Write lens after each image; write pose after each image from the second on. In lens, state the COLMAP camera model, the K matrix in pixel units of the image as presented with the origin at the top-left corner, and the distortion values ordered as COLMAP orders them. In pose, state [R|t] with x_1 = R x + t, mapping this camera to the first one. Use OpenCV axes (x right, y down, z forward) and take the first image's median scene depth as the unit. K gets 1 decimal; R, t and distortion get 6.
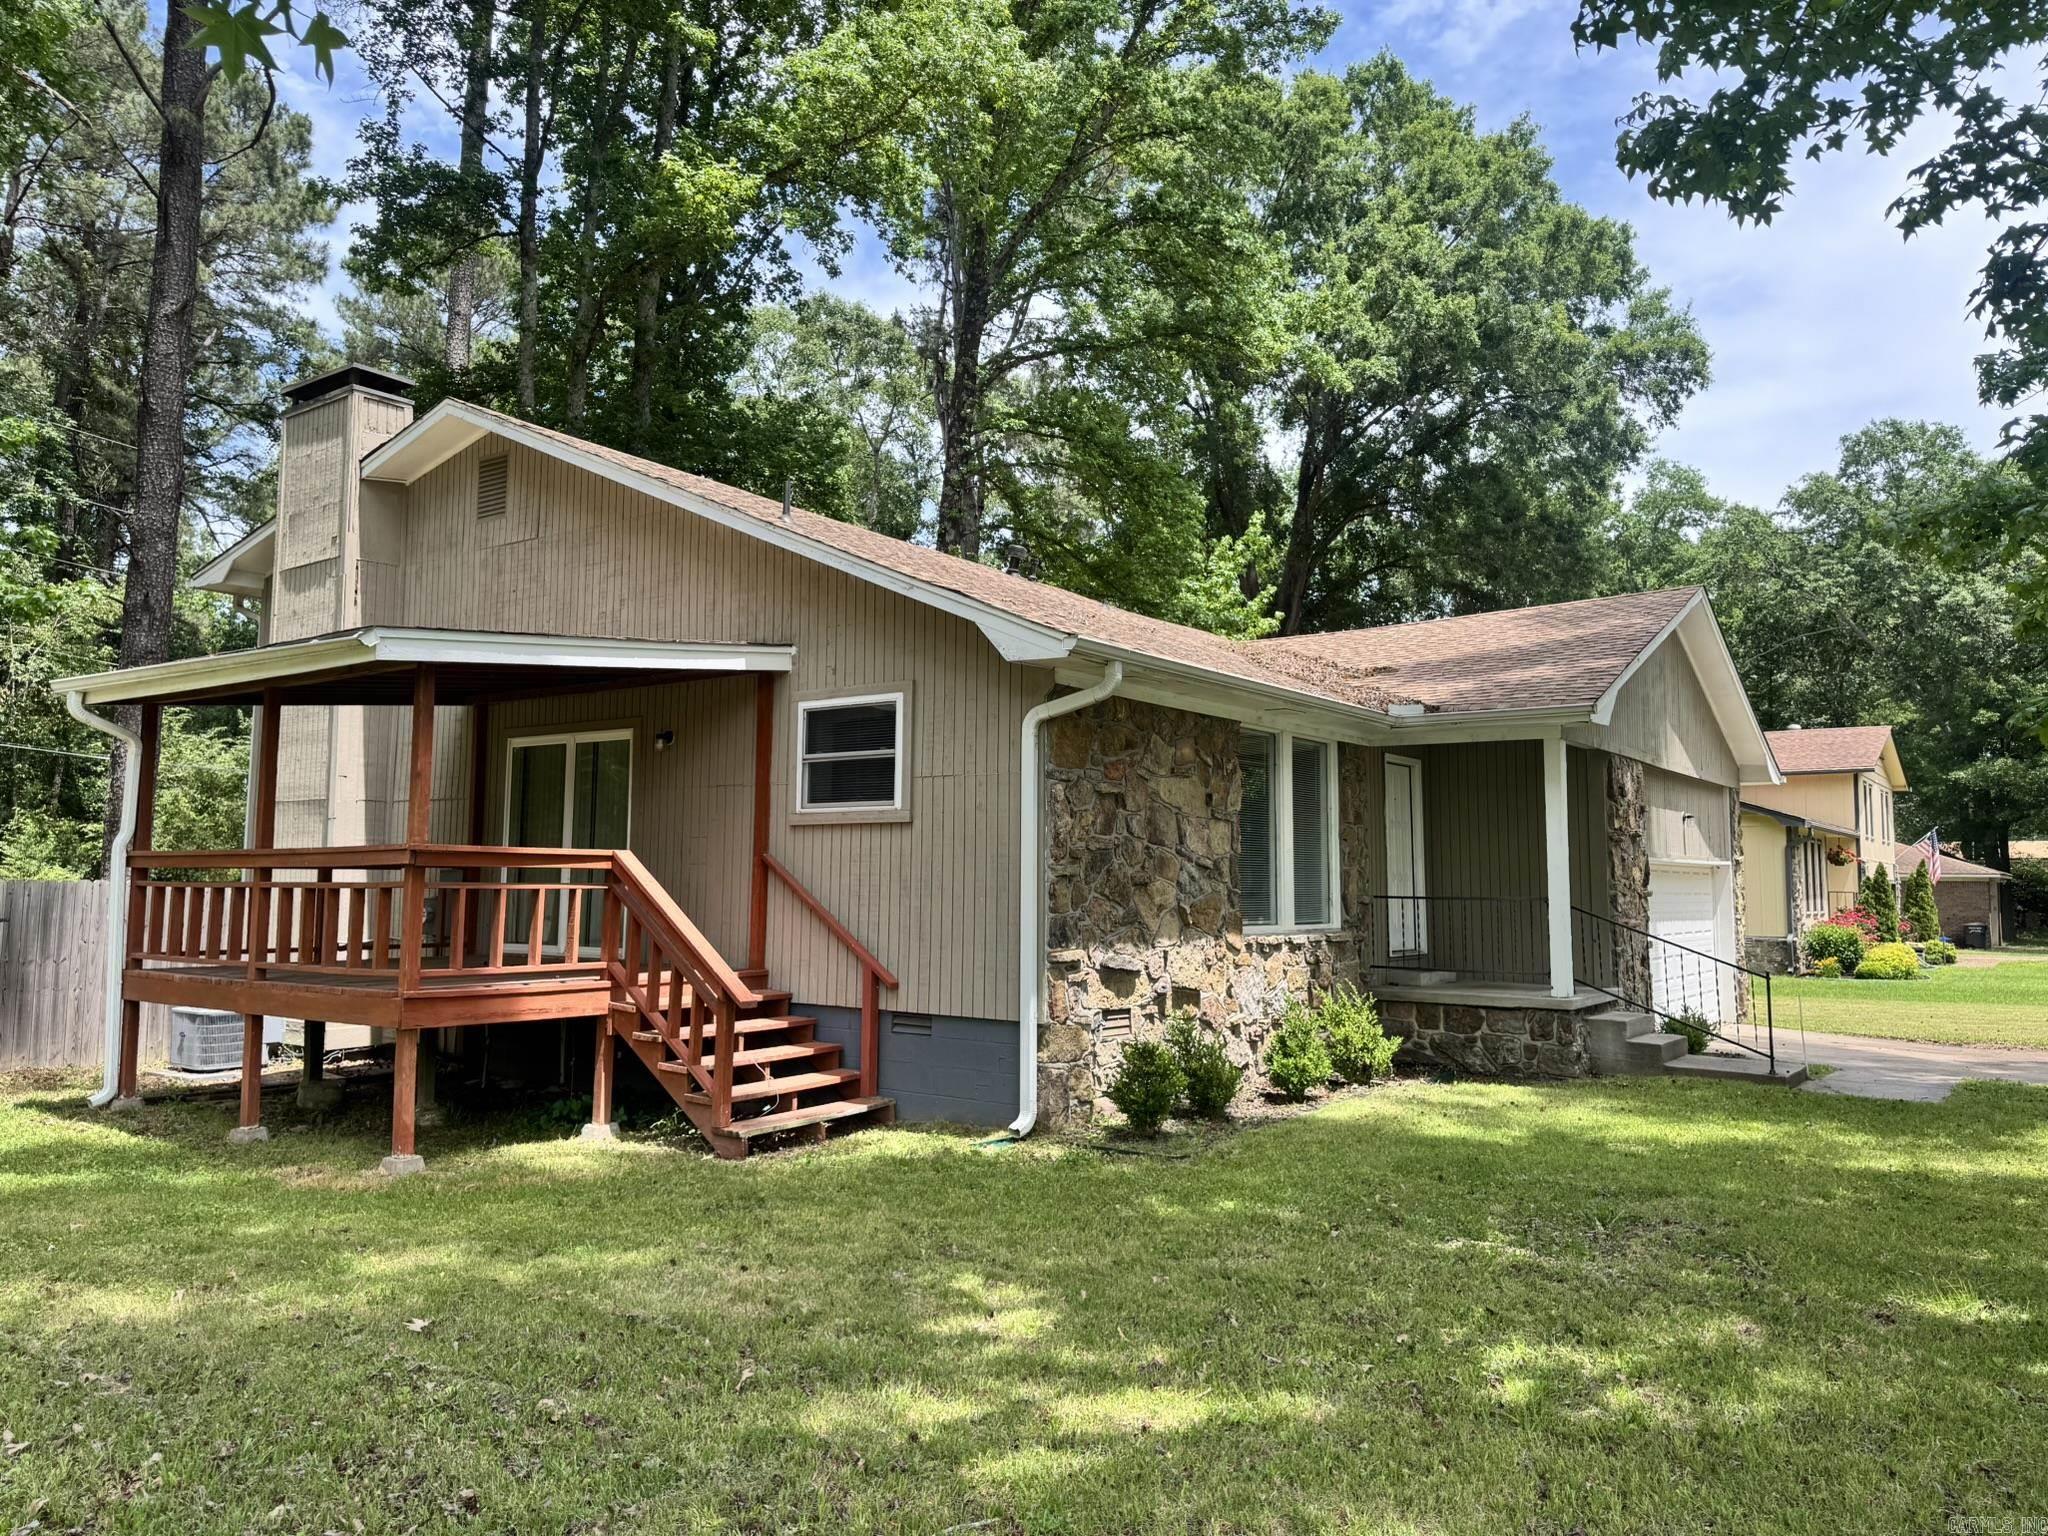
lens RADIAL K [[1407.4, 0, 1024.0], [0, 1407.4, 768.0], [0, 0, 1]] dist [0.141021, -0.211312]
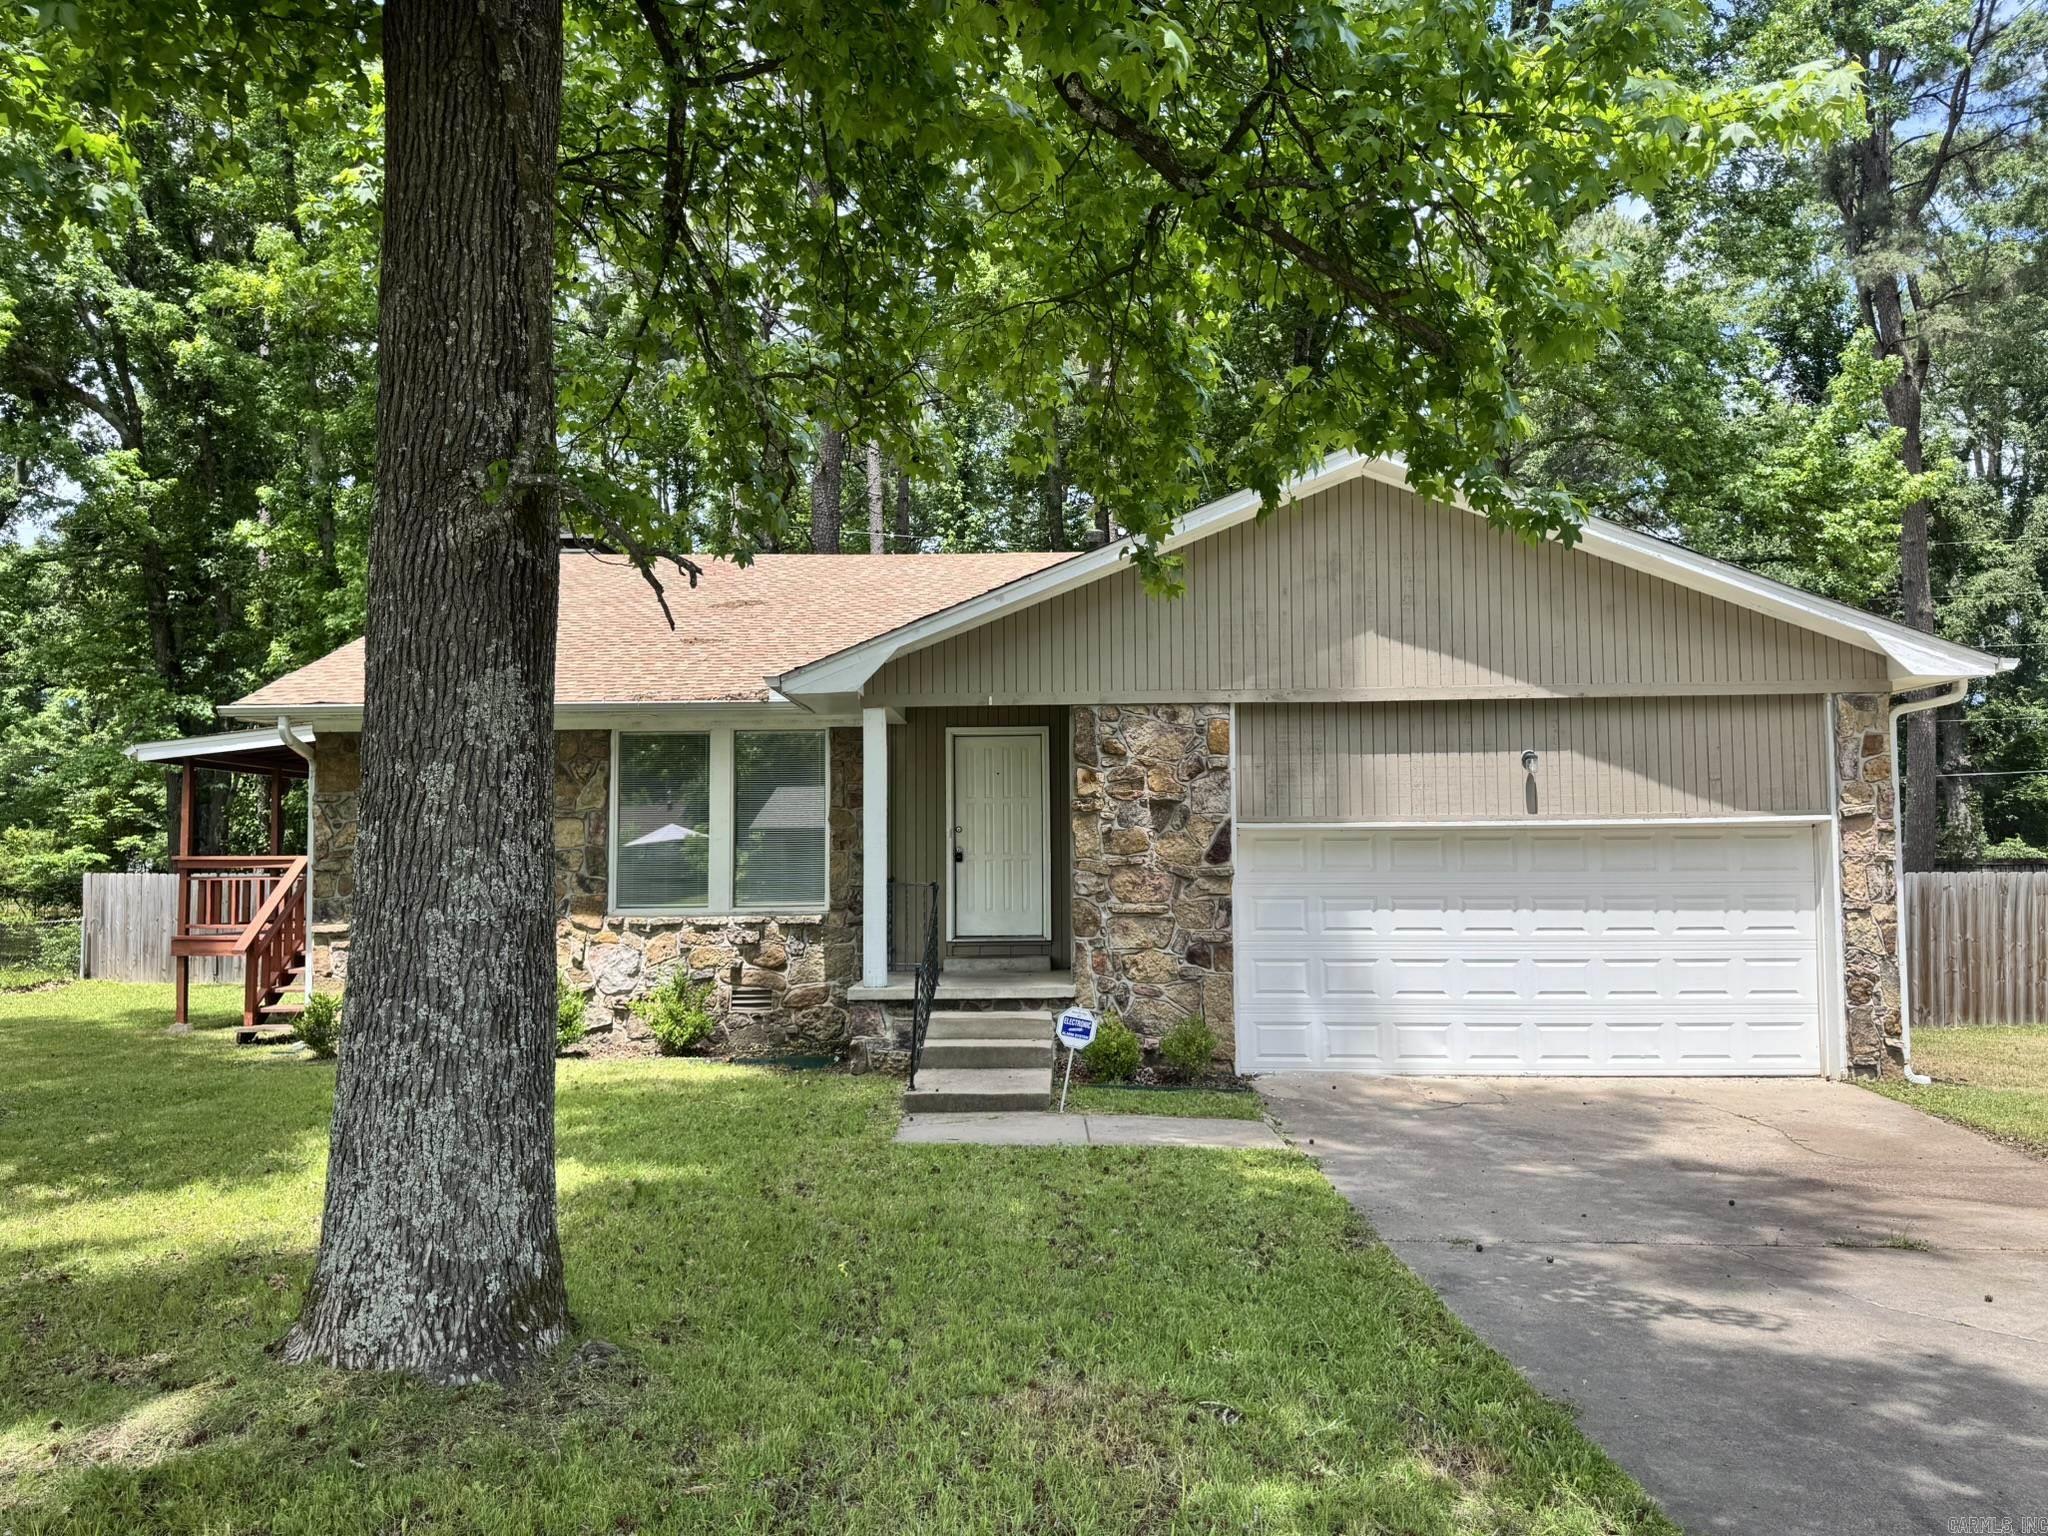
lens RADIAL K [[1454.0, 0, 1024.0], [0, 1454.0, 768.0], [0, 0, 1]] dist [0.158526, -0.311614]
pose [[0.573735, -0.064661, -0.816485, 1.481212], [0.081267, 0.996454, -0.021809, 0.058234], [0.815000, -0.053840, 0.576955, 0.665414]]
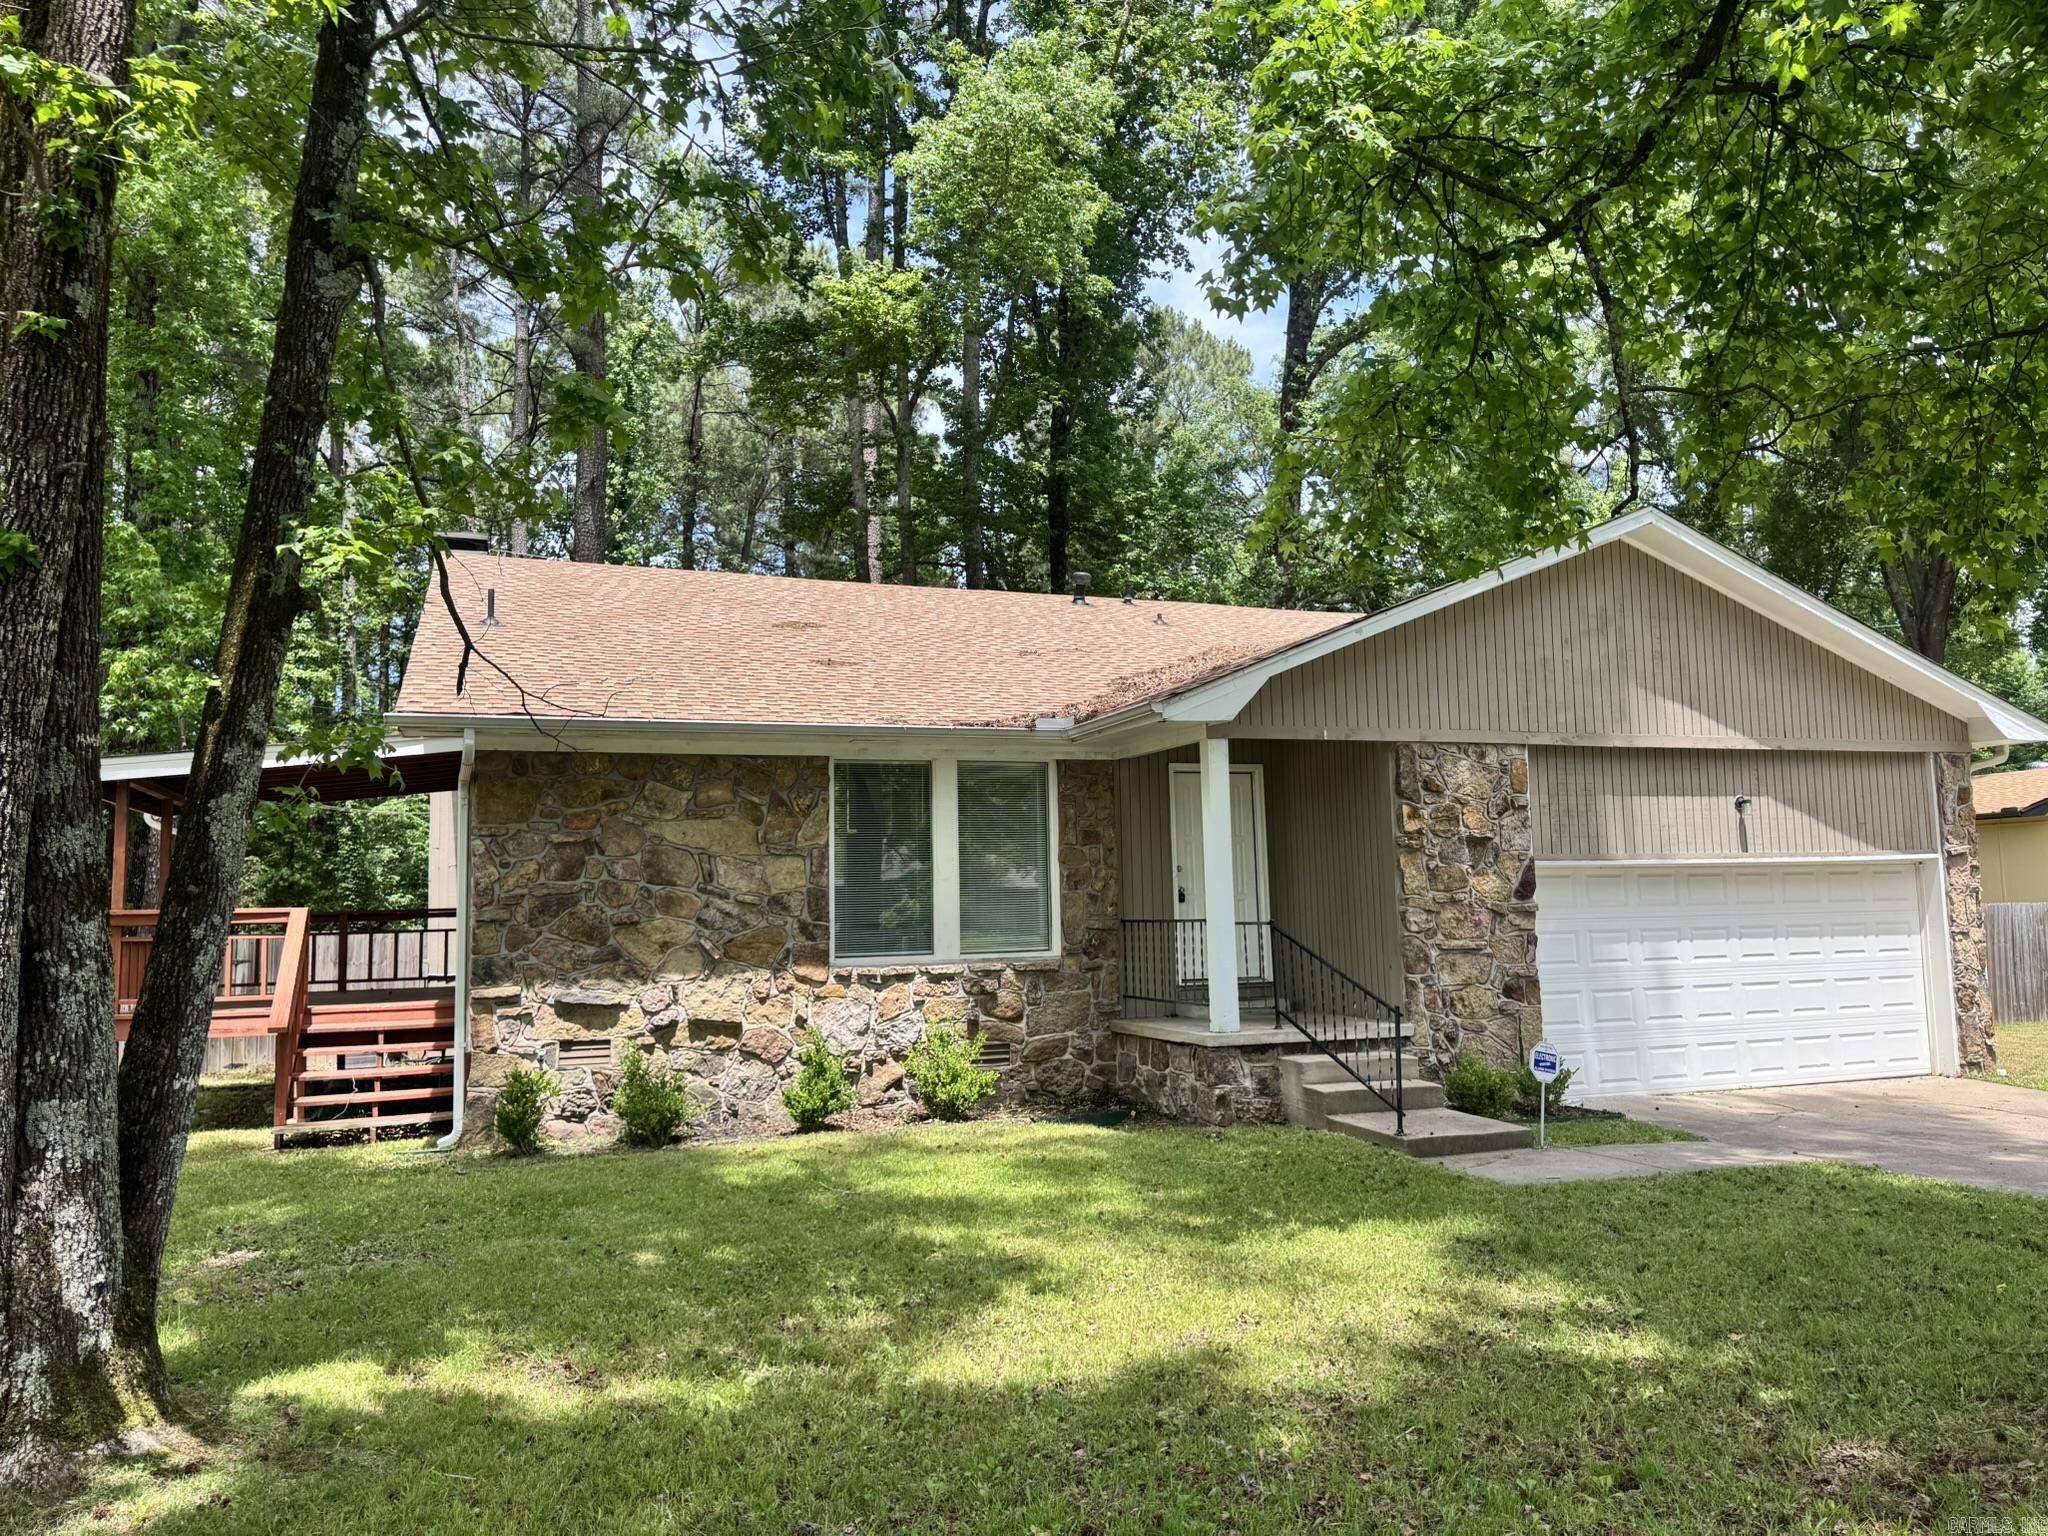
lens RADIAL K [[1407.4, 0, 1024.0], [0, 1407.4, 768.0], [0, 0, 1]] dist [0.141021, -0.211312]
pose [[0.833915, -0.081059, -0.545907, 0.929439], [0.074427, 0.996637, -0.034293, 0.023818], [0.546851, -0.012033, 0.837144, 0.258339]]
